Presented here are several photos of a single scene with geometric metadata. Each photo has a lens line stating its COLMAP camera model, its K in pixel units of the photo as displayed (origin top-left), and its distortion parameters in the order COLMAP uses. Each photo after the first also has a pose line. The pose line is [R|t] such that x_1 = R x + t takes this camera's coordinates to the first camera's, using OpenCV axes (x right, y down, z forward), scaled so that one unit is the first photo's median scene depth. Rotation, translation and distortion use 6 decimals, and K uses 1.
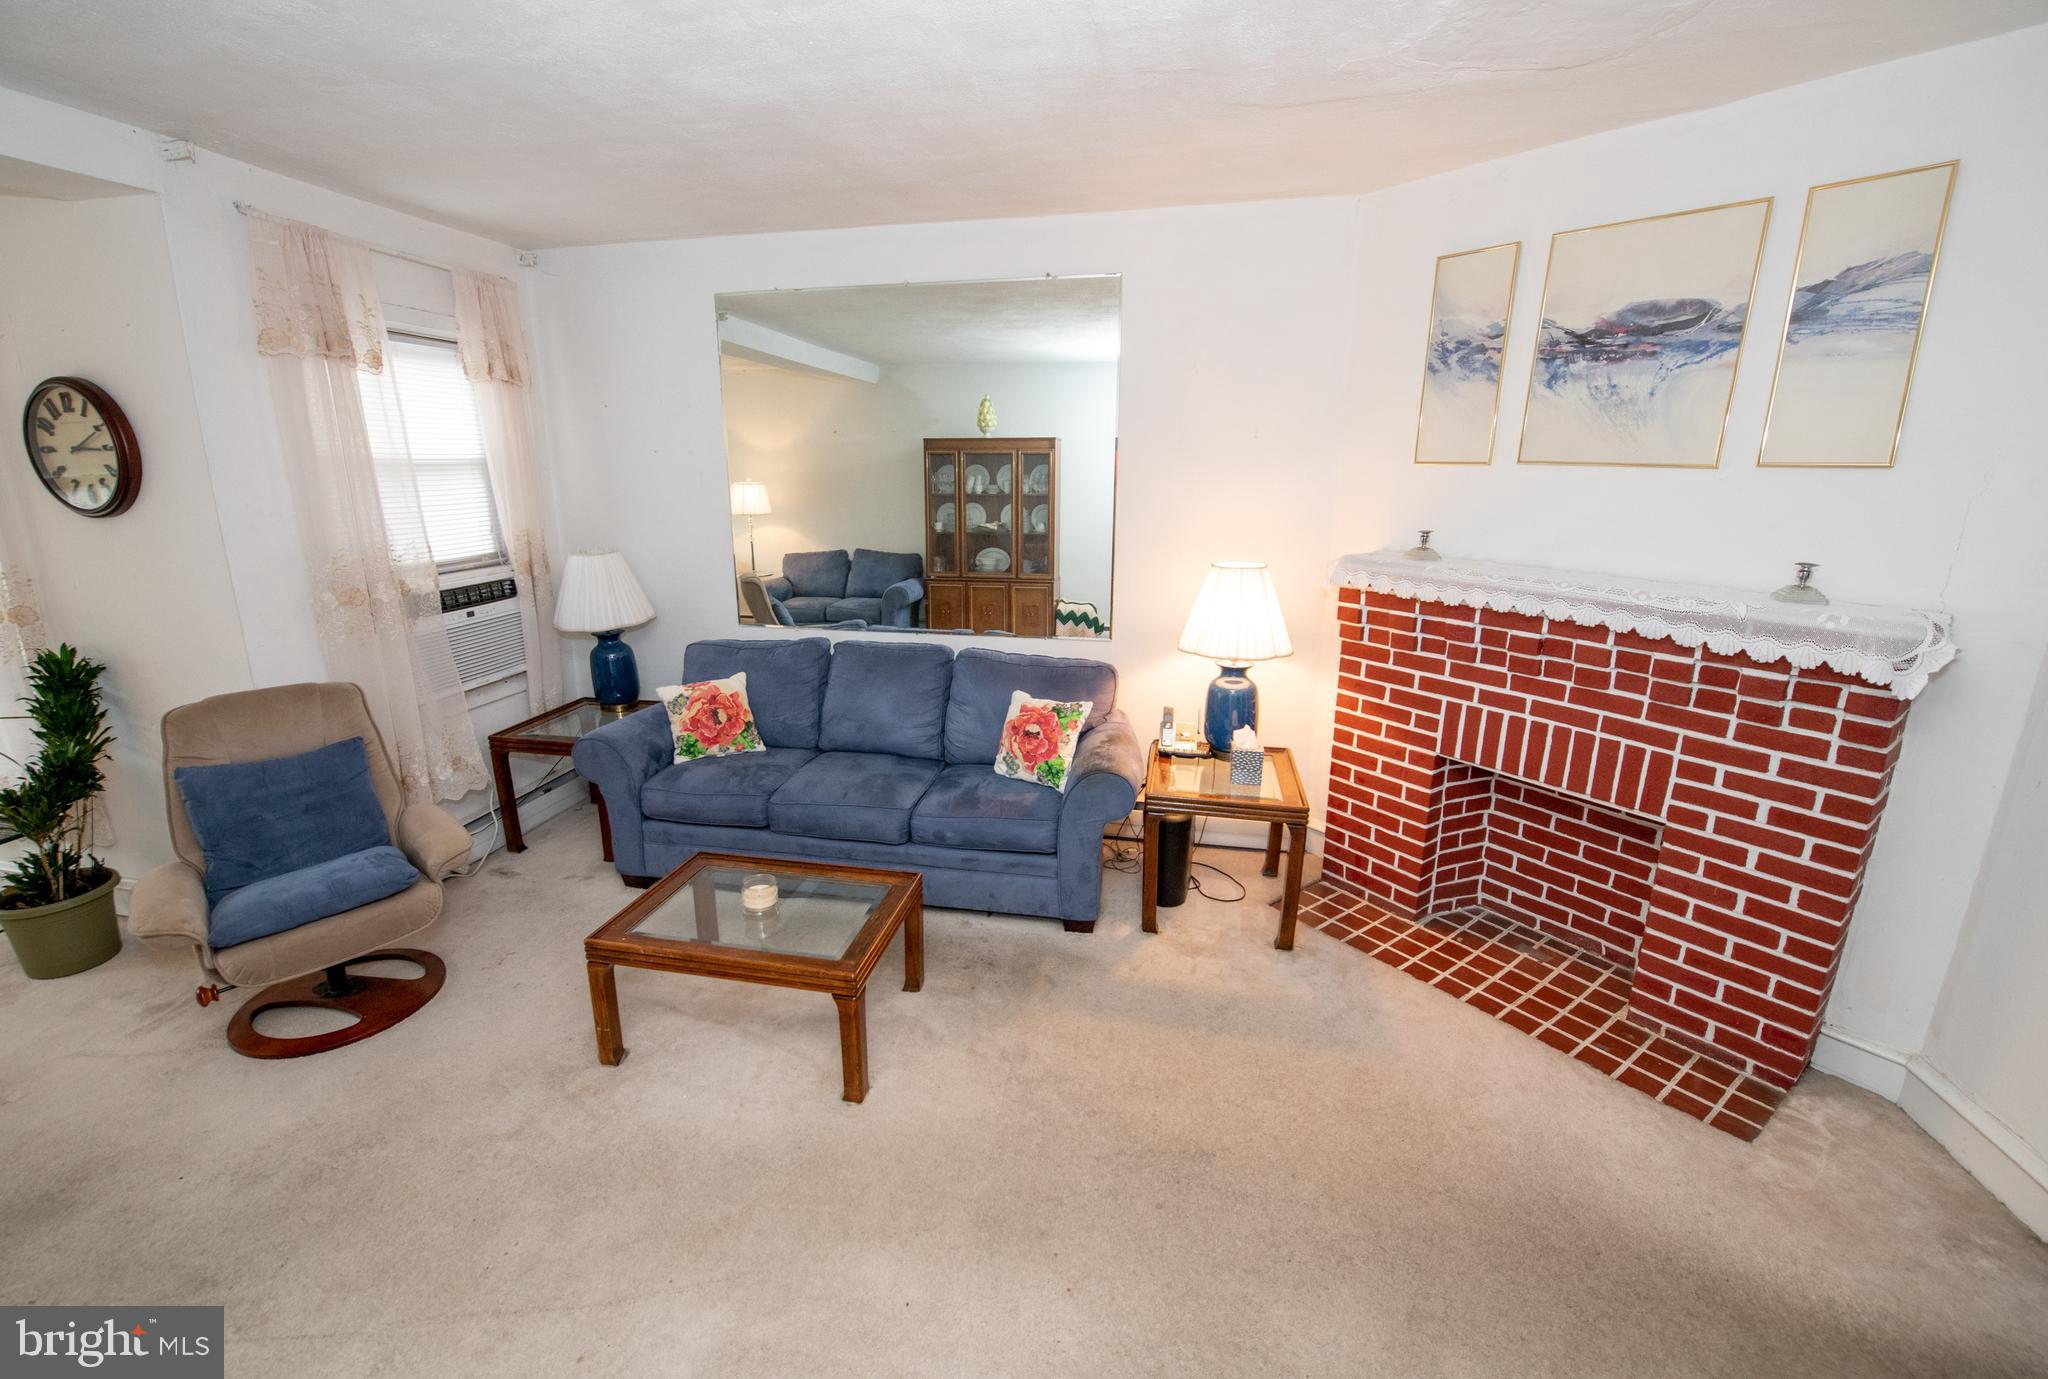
lens RADIAL K [[849.4, 0, 996.3], [0, 849.4, 687.1], [0, 0, 1]] dist [-0.021741, -0.000828]
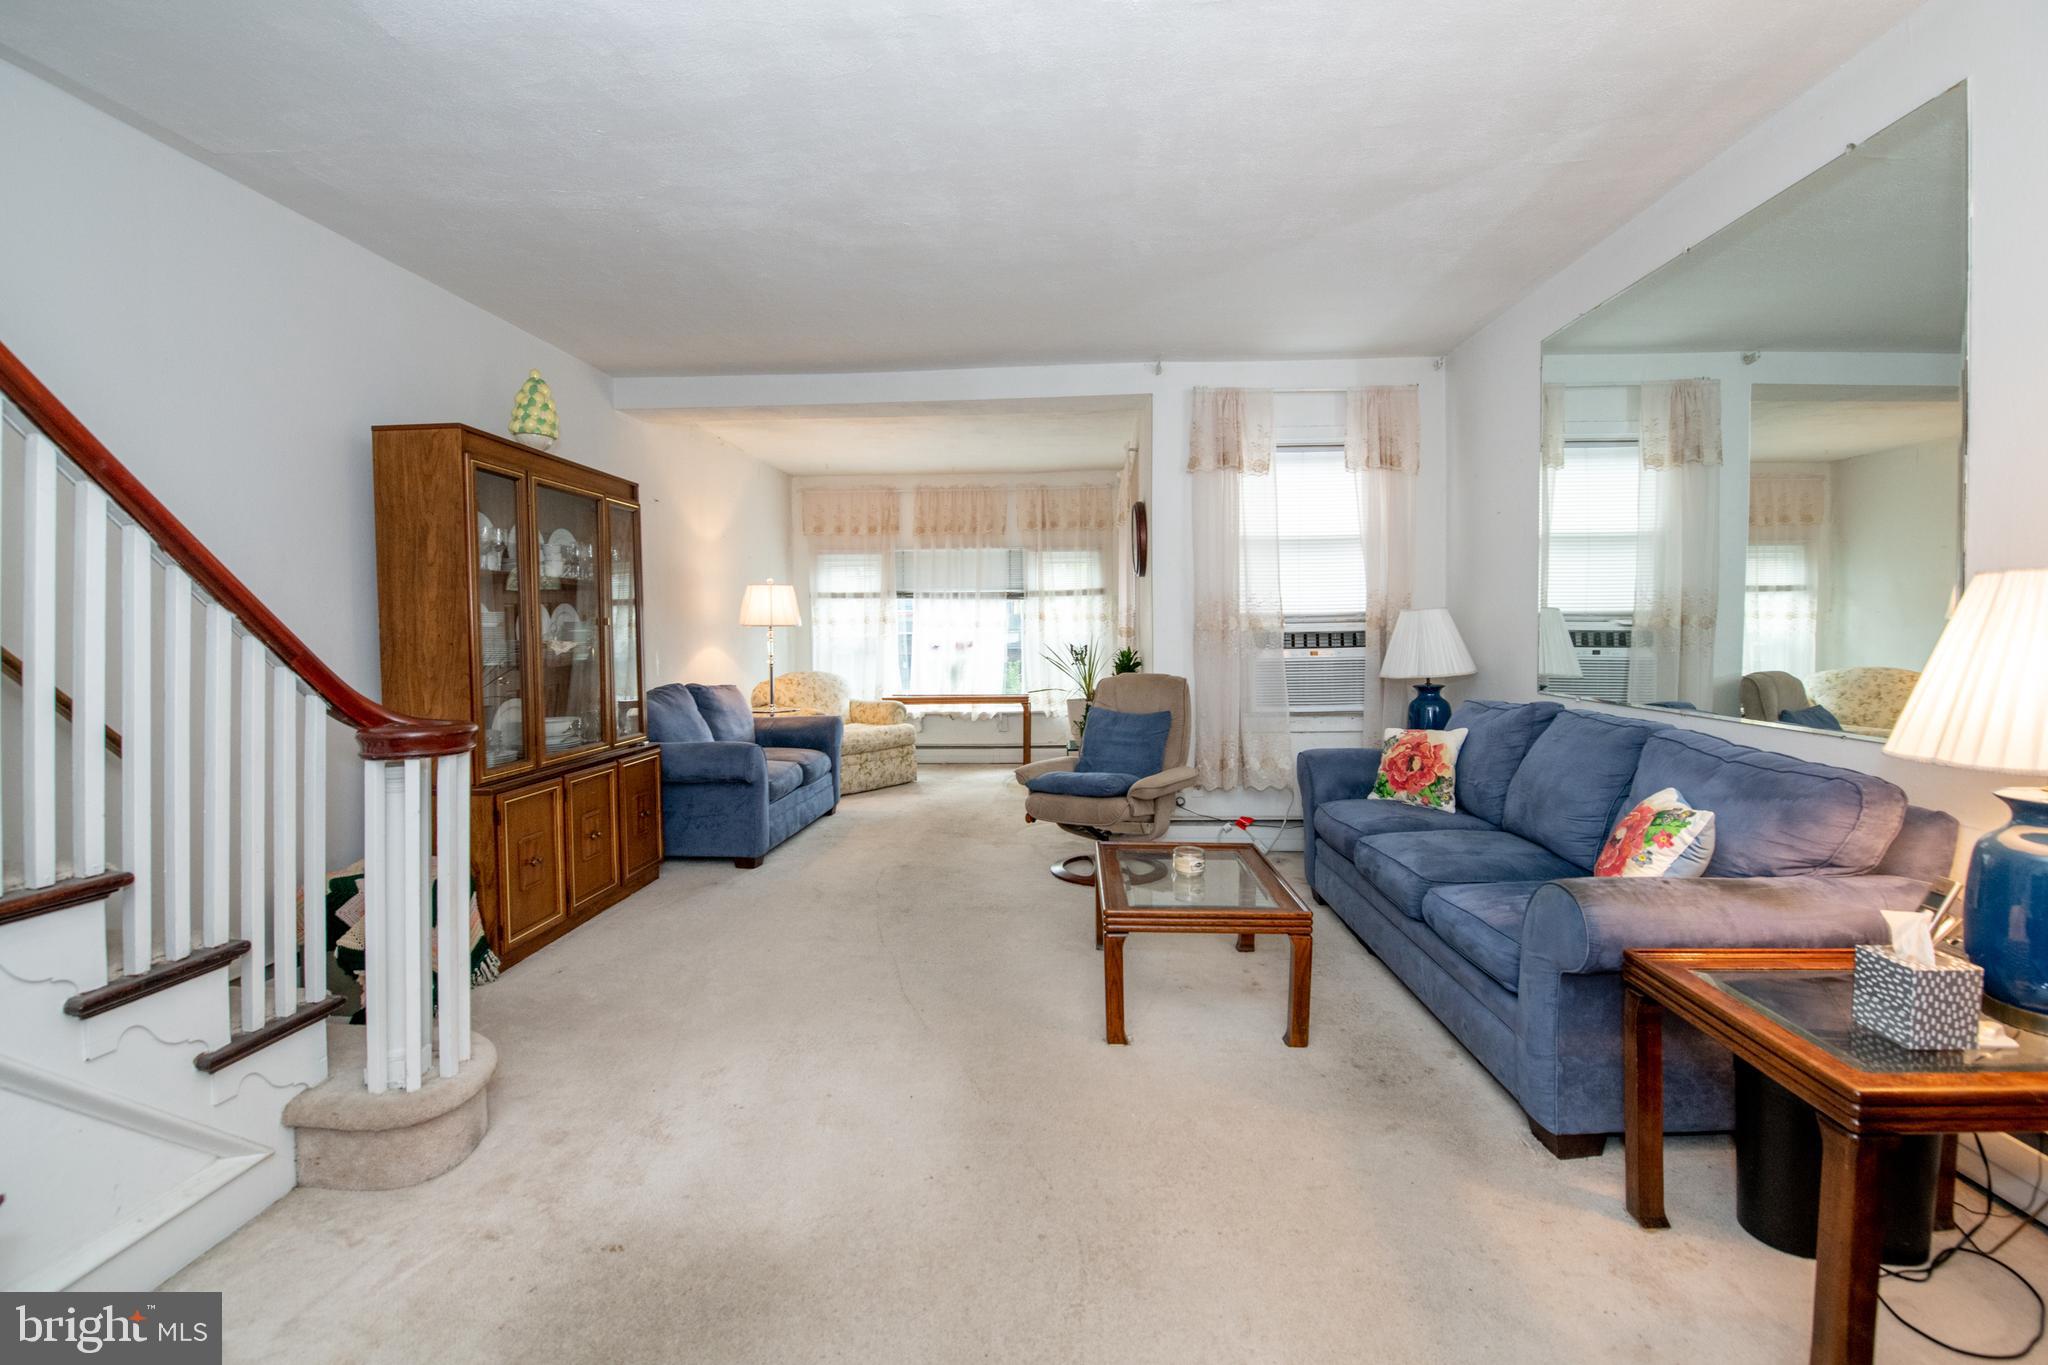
lens RADIAL K [[848.8, 0, 1028.0], [0, 848.8, 662.7], [0, 0, 1]] dist [-0.022126, -0.001160]
pose [[0.166489, 0.042255, -0.985138, 0.678847], [-0.235478, 0.971878, 0.001890, 0.030659], [0.957513, 0.231663, 0.171757, 0.473389]]
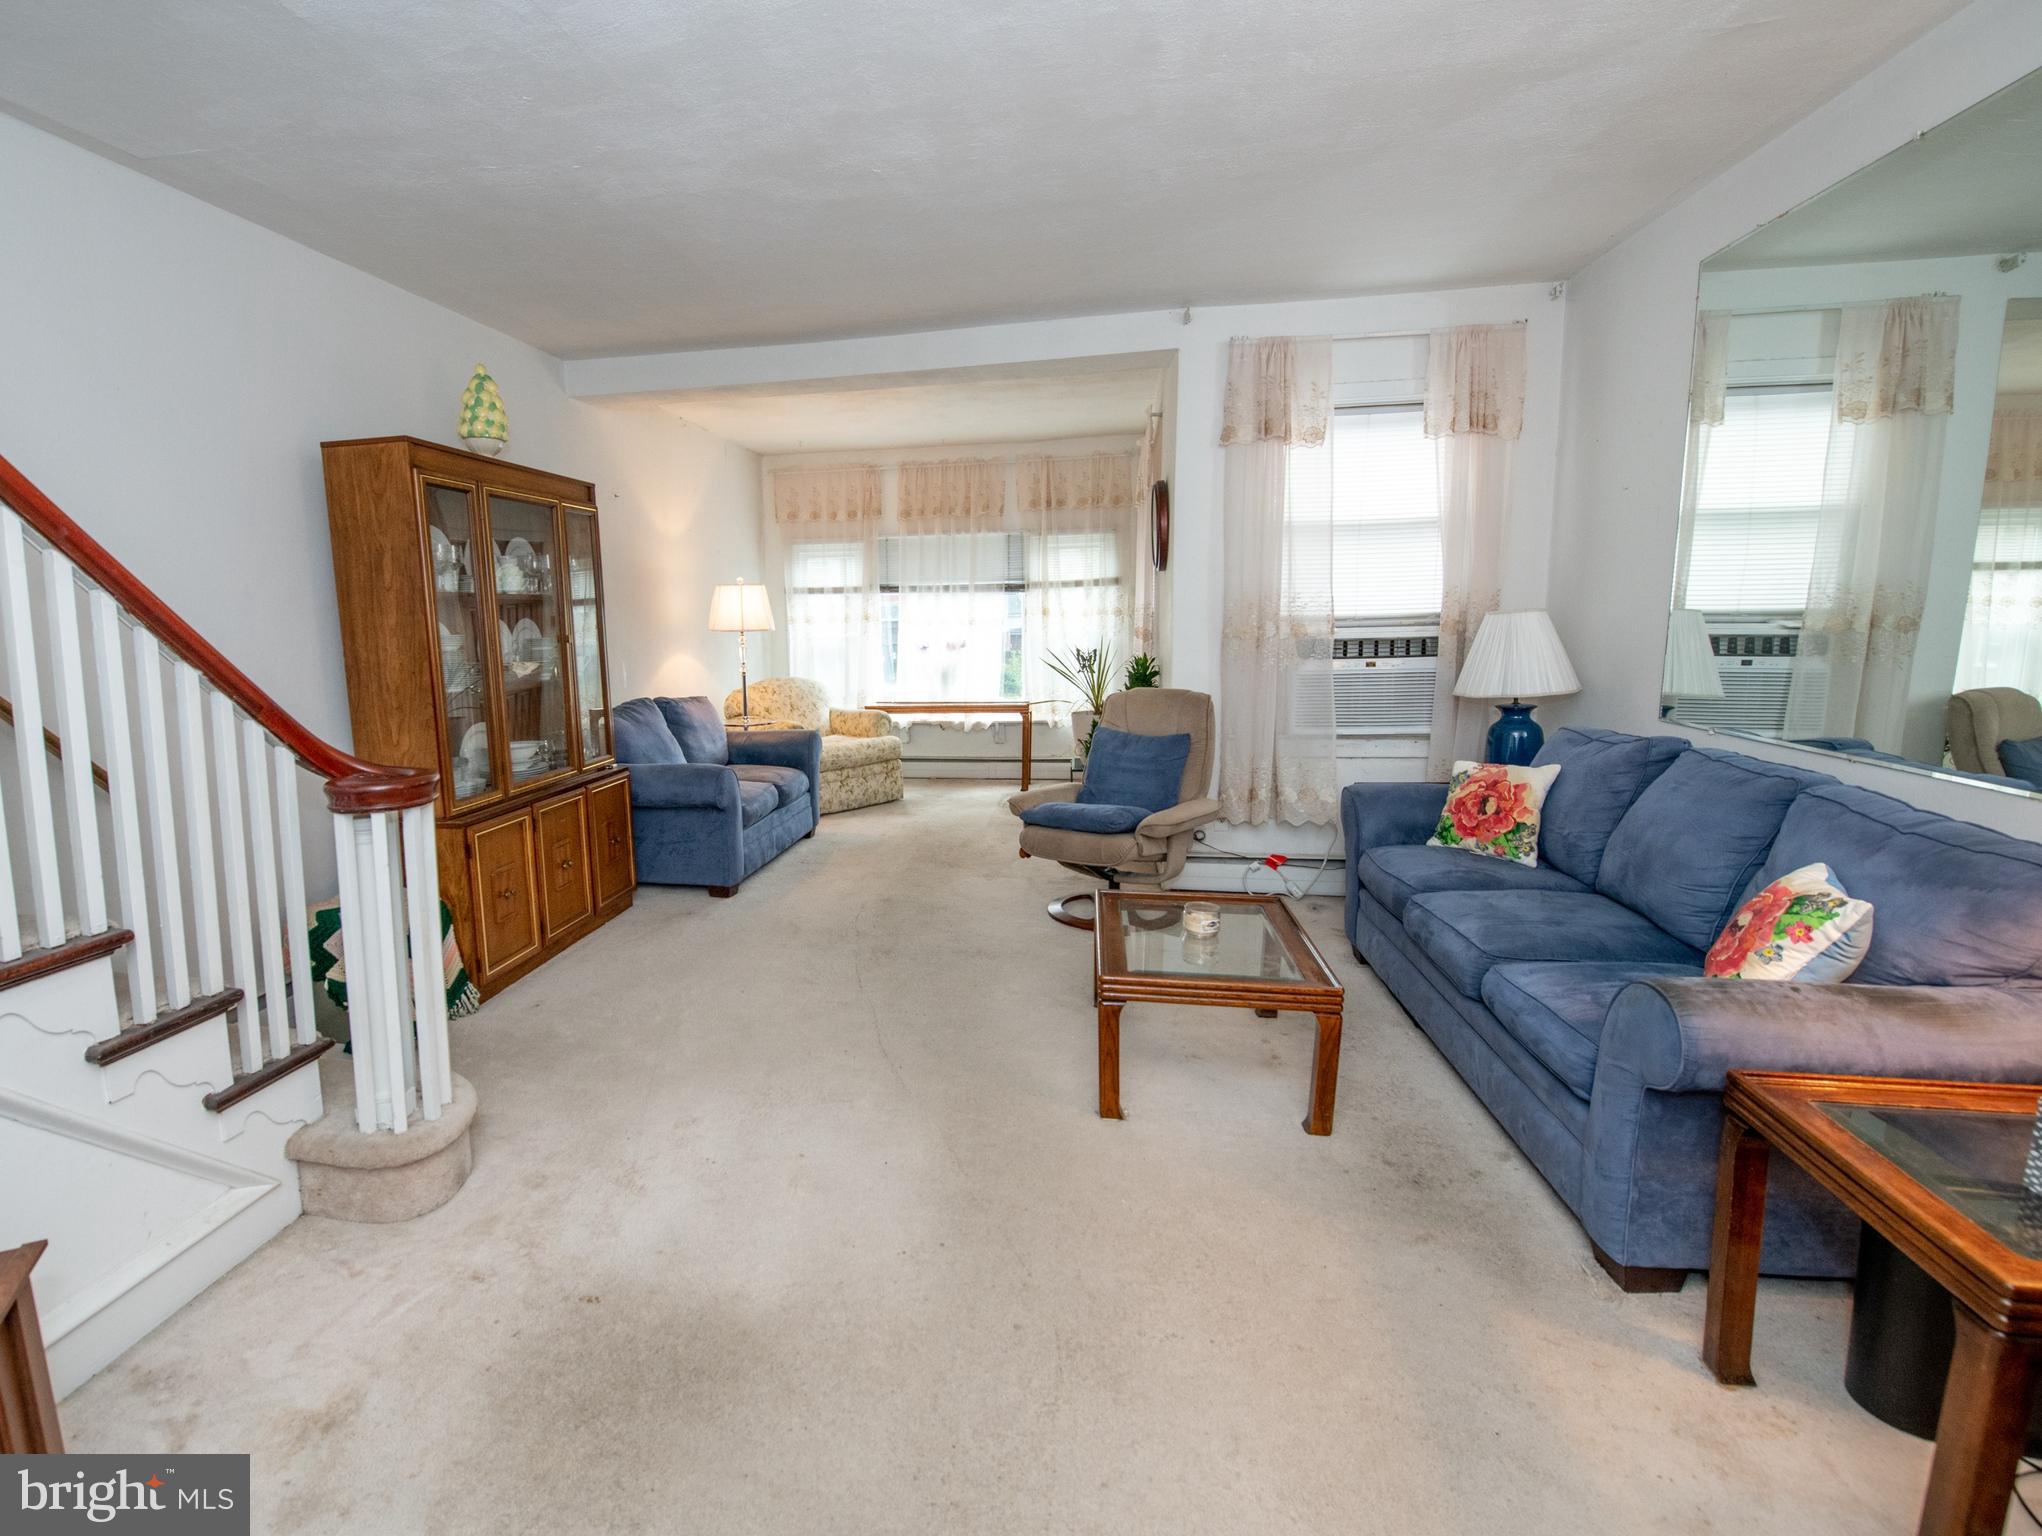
lens RADIAL K [[954.2, 0, 889.6], [0, 954.2, 765.8], [0, 0, 1]] dist [-0.021468, -0.001229]
pose [[0.017824, 0.161301, -0.986744, 0.676841], [-0.224509, 0.962345, 0.153257, -0.015030], [0.974309, 0.218801, 0.053366, 0.479071]]
